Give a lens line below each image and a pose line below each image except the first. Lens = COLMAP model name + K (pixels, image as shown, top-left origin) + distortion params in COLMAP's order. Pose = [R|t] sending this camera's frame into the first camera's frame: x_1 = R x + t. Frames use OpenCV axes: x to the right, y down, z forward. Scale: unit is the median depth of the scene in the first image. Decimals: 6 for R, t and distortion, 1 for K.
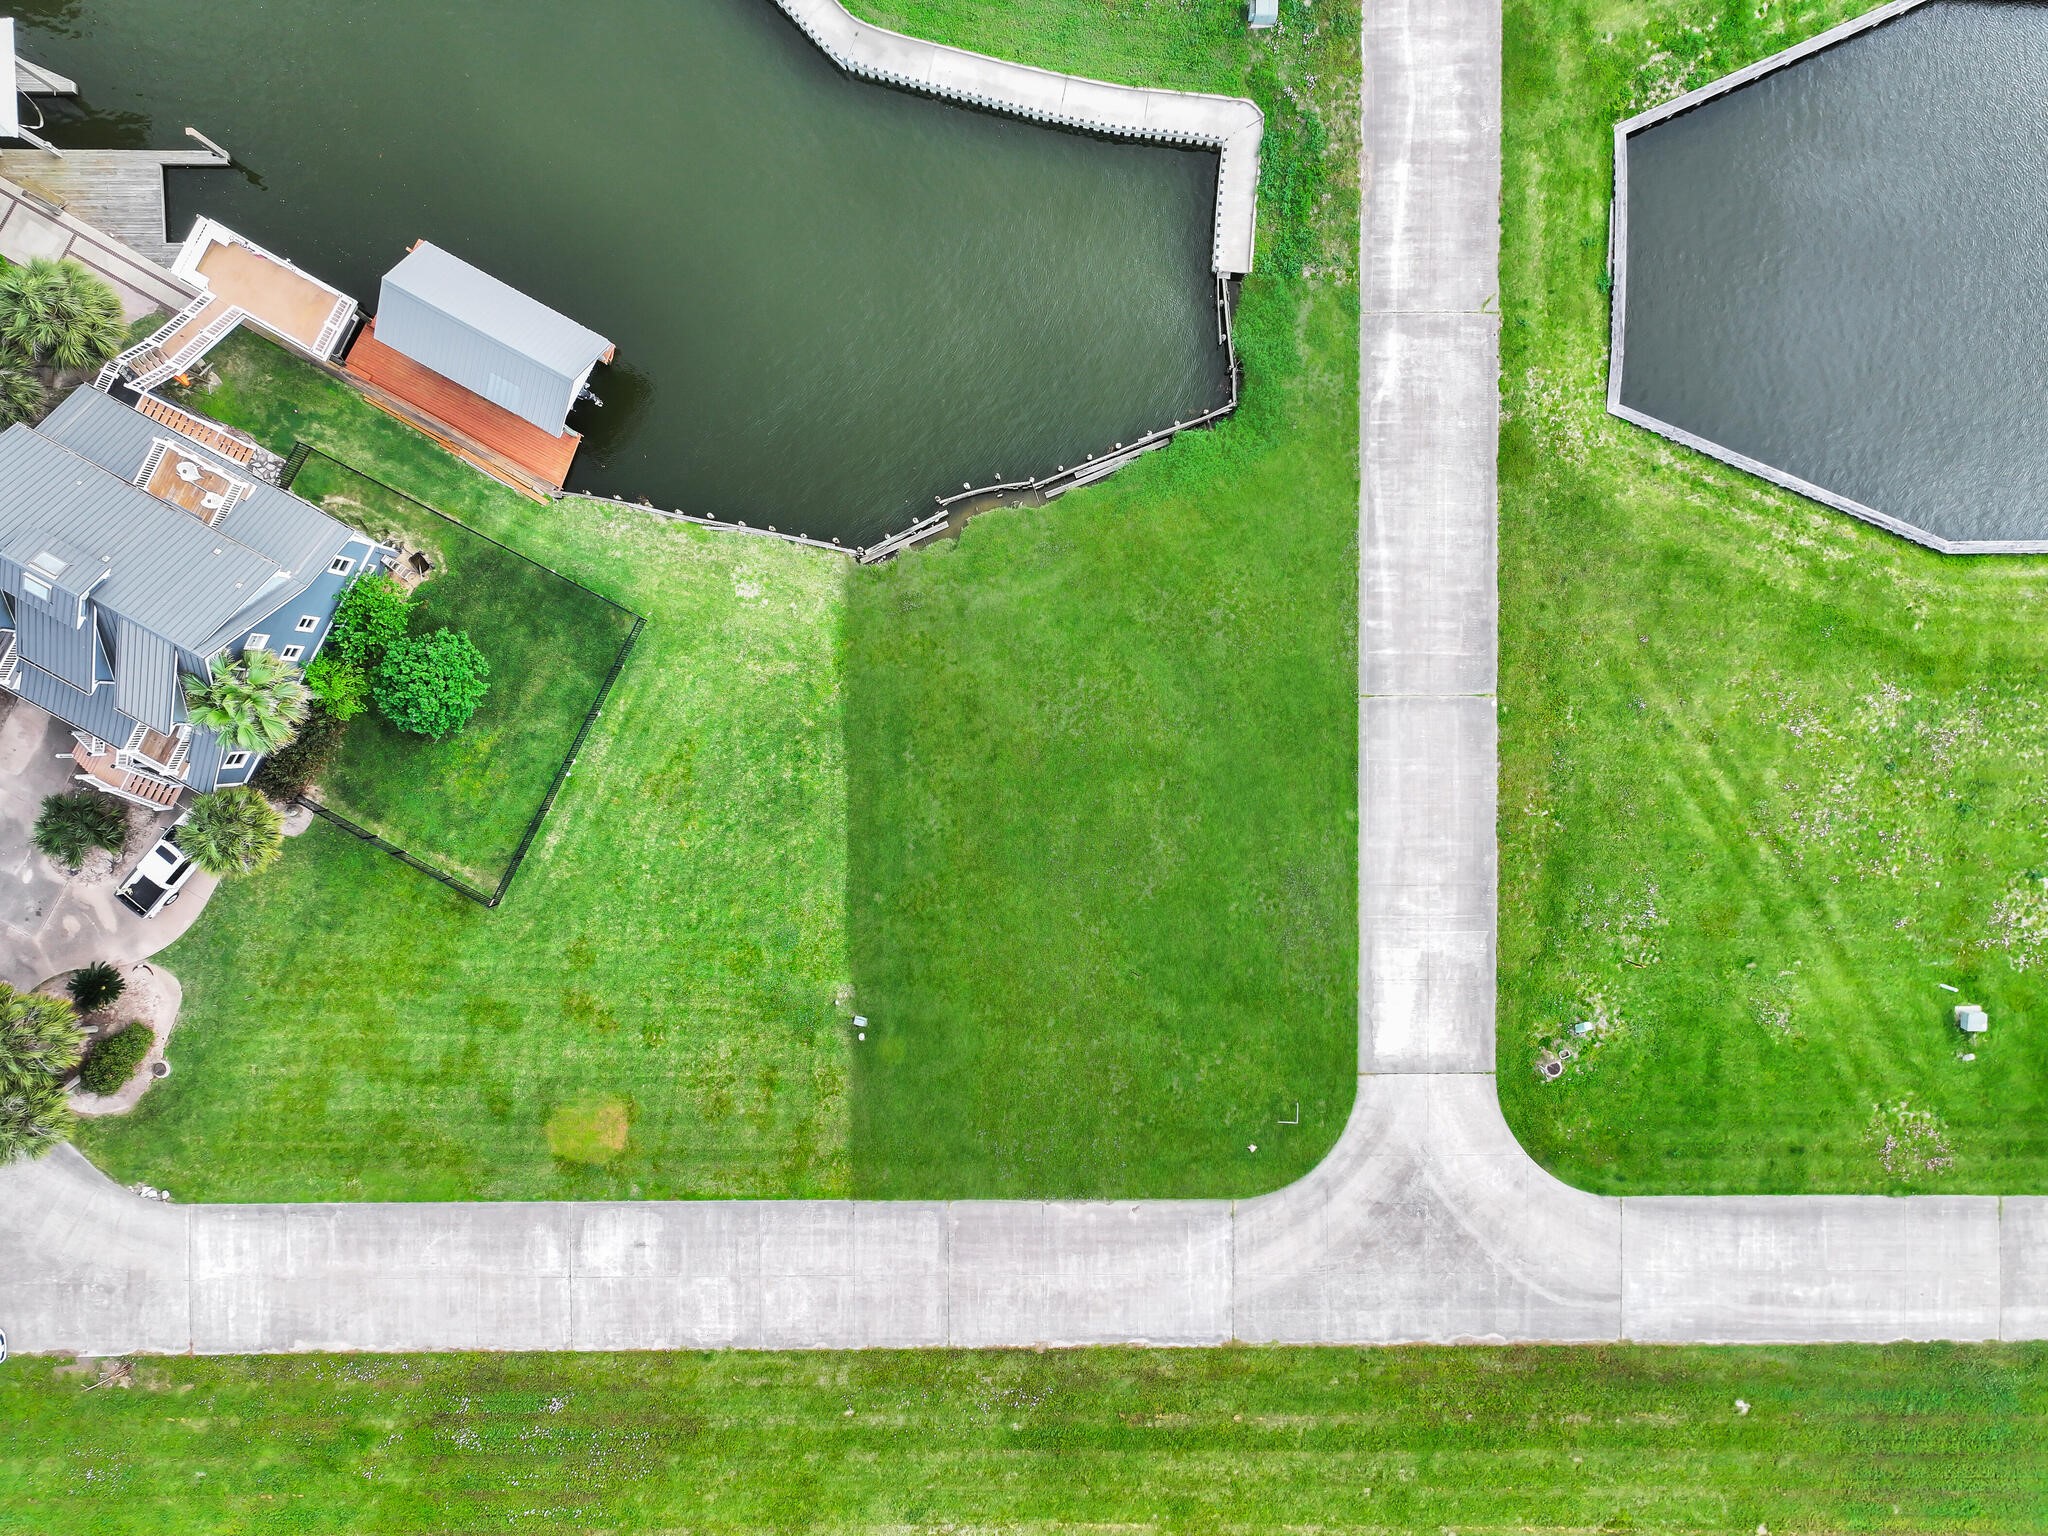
lens RADIAL K [[1440.8, 0, 1024.5], [0, 1440.8, 766.7], [0, 0, 1]] dist [-0.001244, 0.018653]
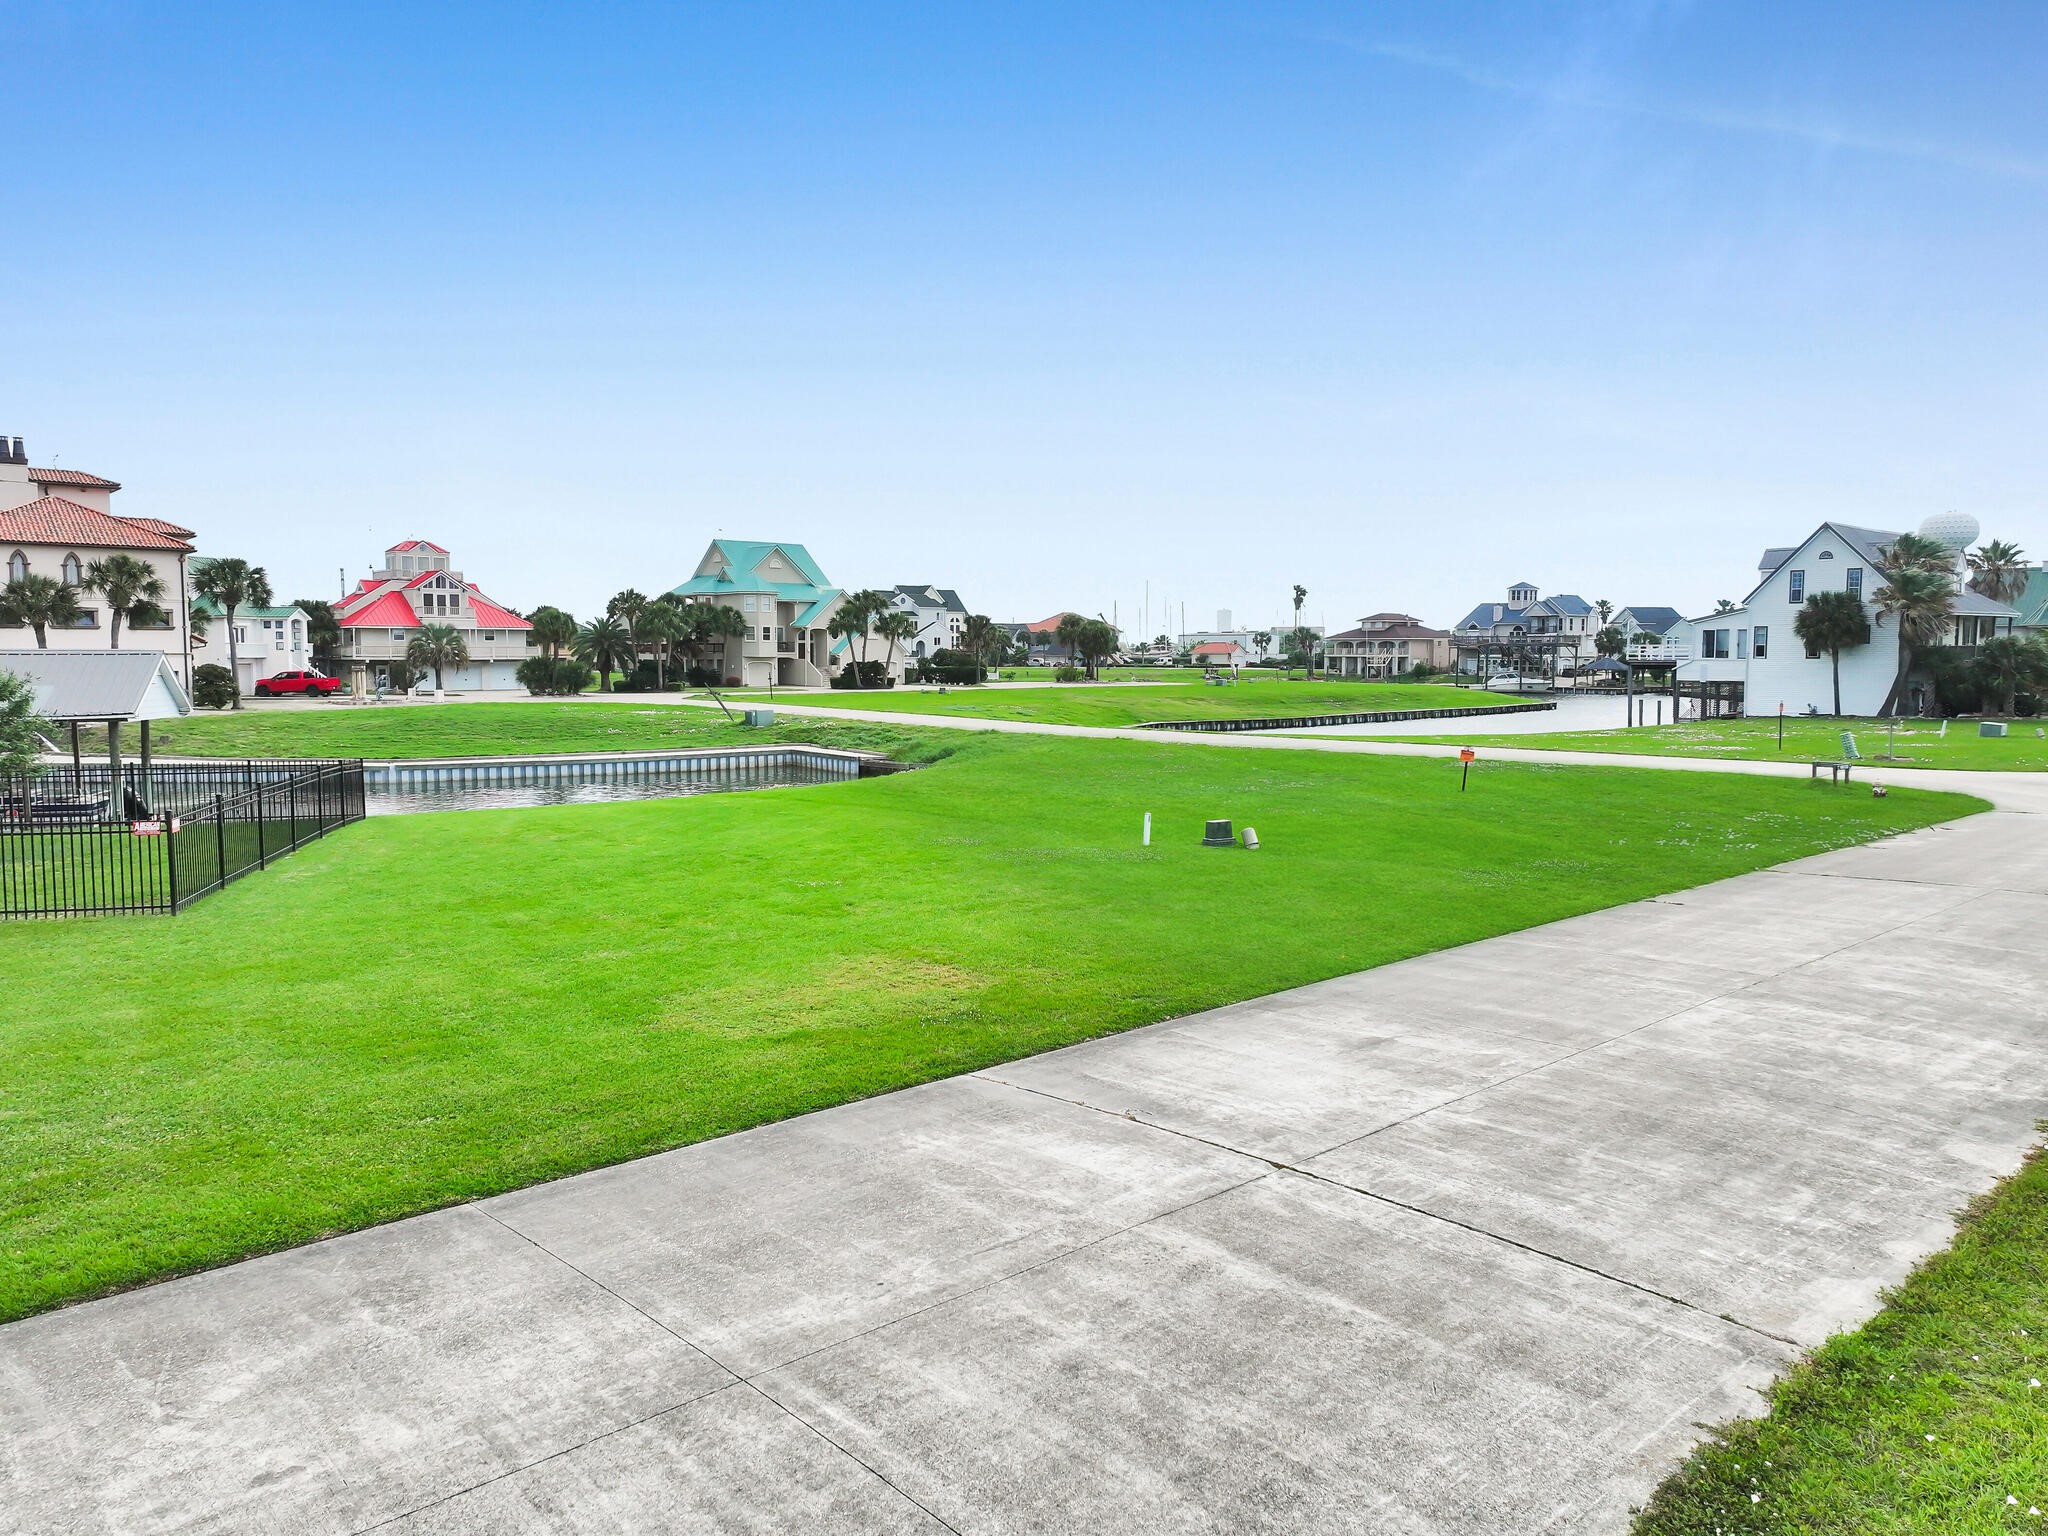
lens RADIAL K [[1440.8, 0, 1024.5], [0, 1440.8, 766.7], [0, 0, 1]] dist [-0.001244, 0.018653]
pose [[0.740251, -0.058033, 0.669821, -0.433458], [0.672041, 0.034647, -0.739703, 0.445510], [0.019720, 0.997713, 0.064648, 0.946713]]
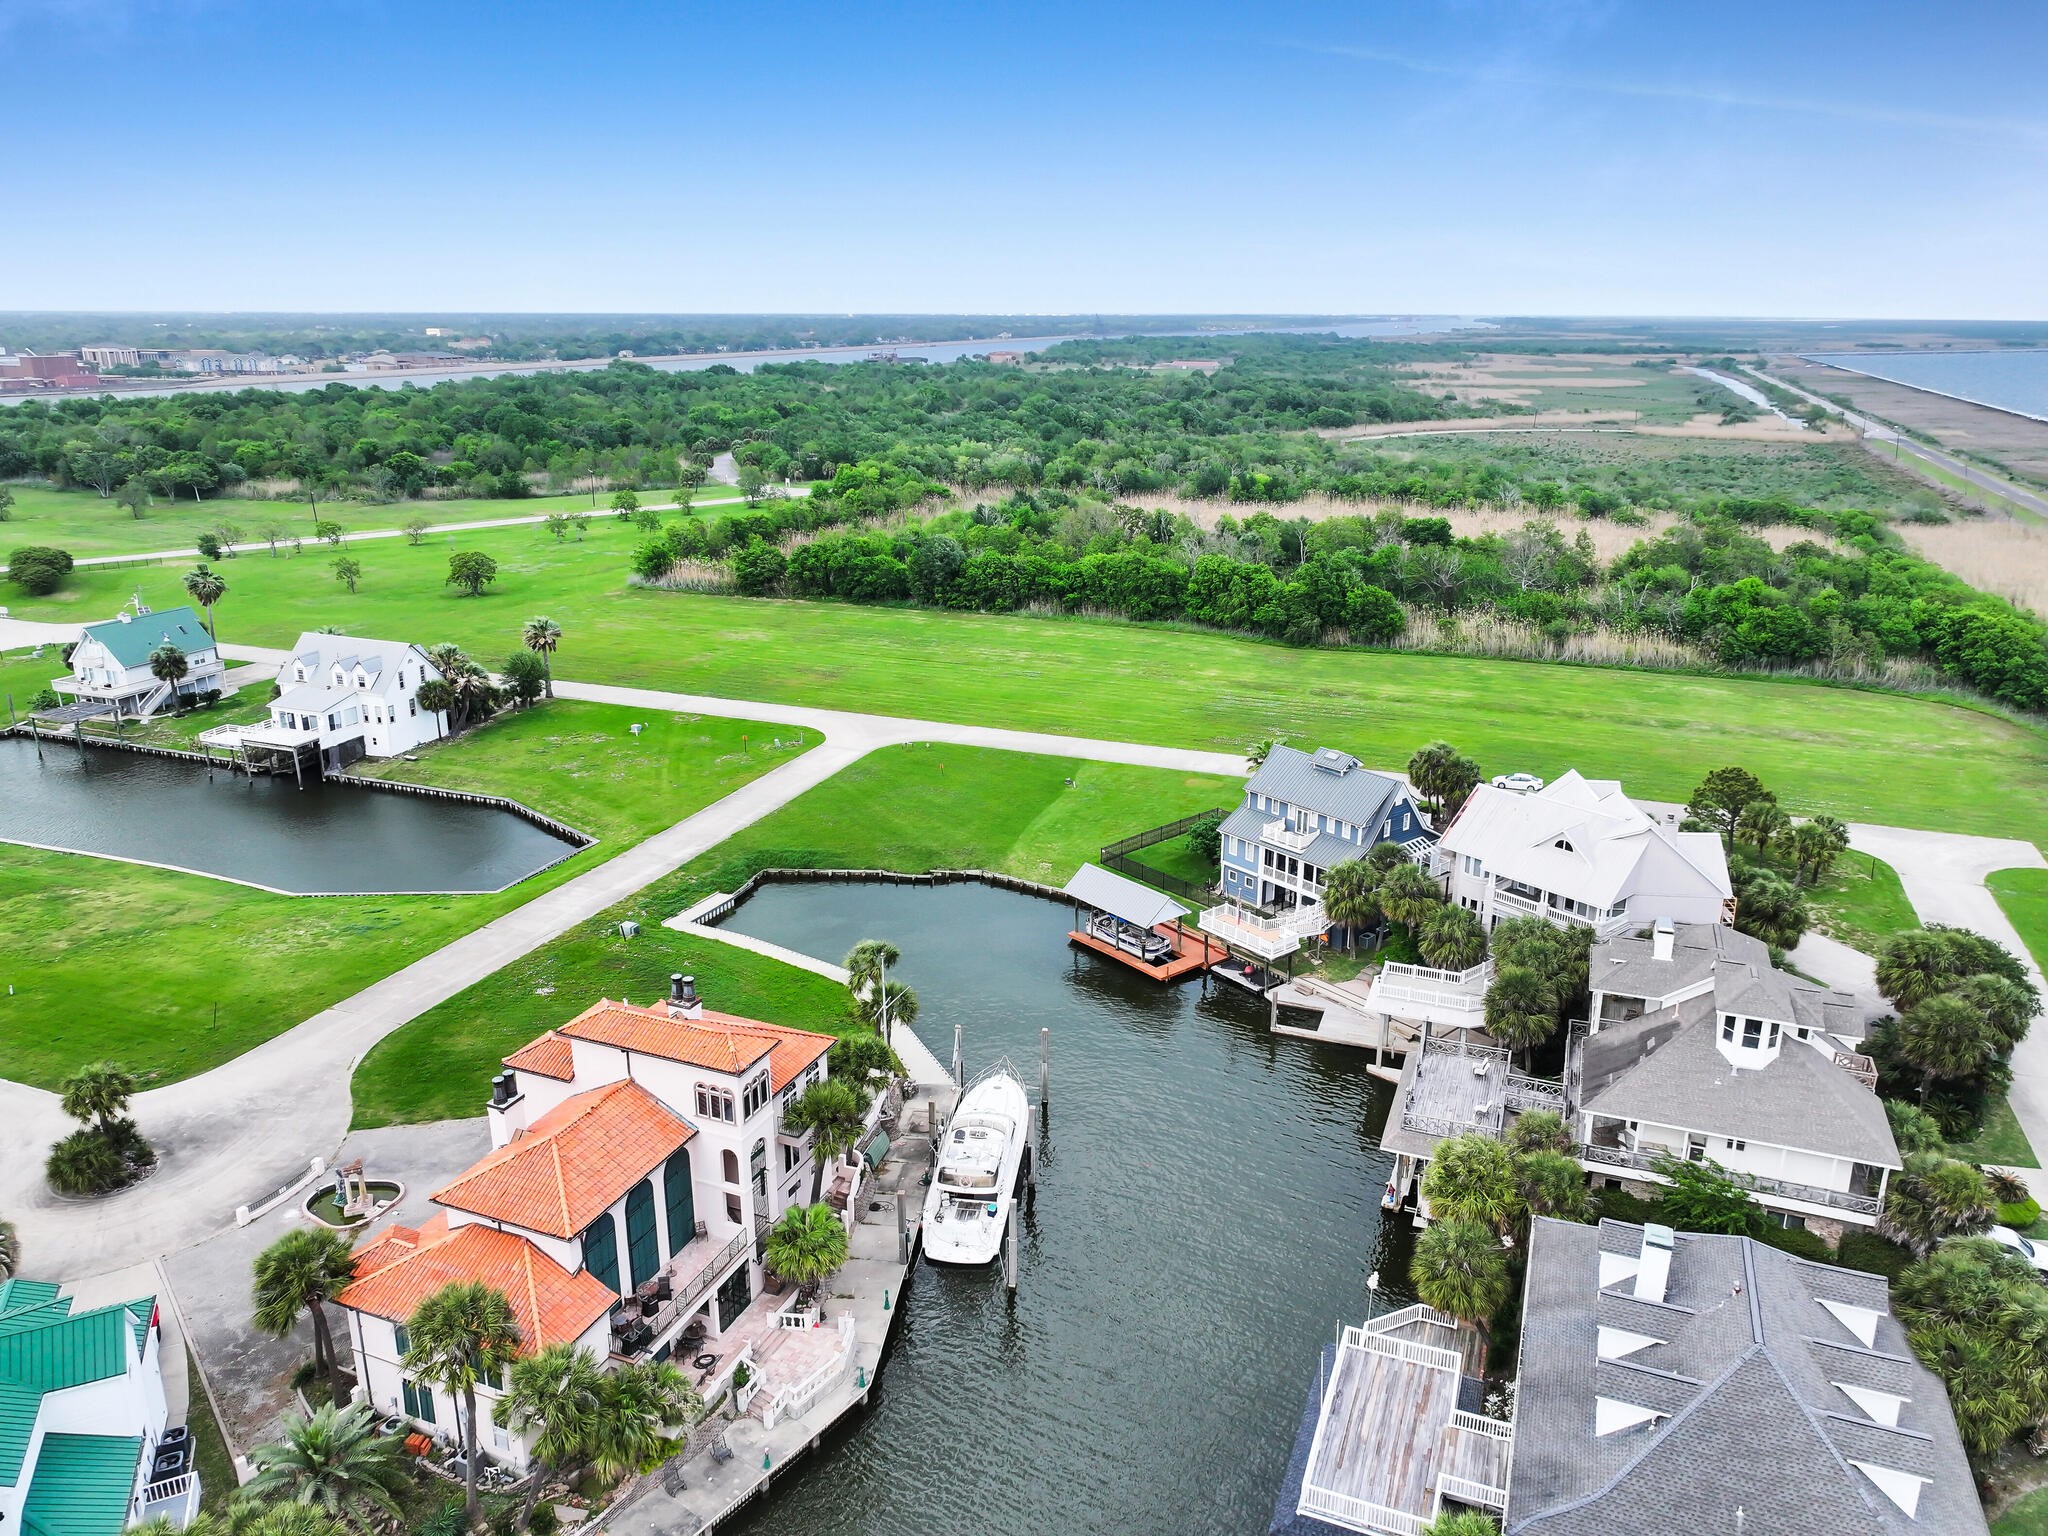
lens RADIAL K [[1440.8, 0, 1024.5], [0, 1440.8, 766.7], [0, 0, 1]] dist [-0.001244, 0.018653]
pose [[-0.928992, -0.117105, 0.351085, -0.802819], [0.370073, -0.305329, 0.877394, -1.718318], [0.004449, 0.945019, 0.326985, 0.272593]]
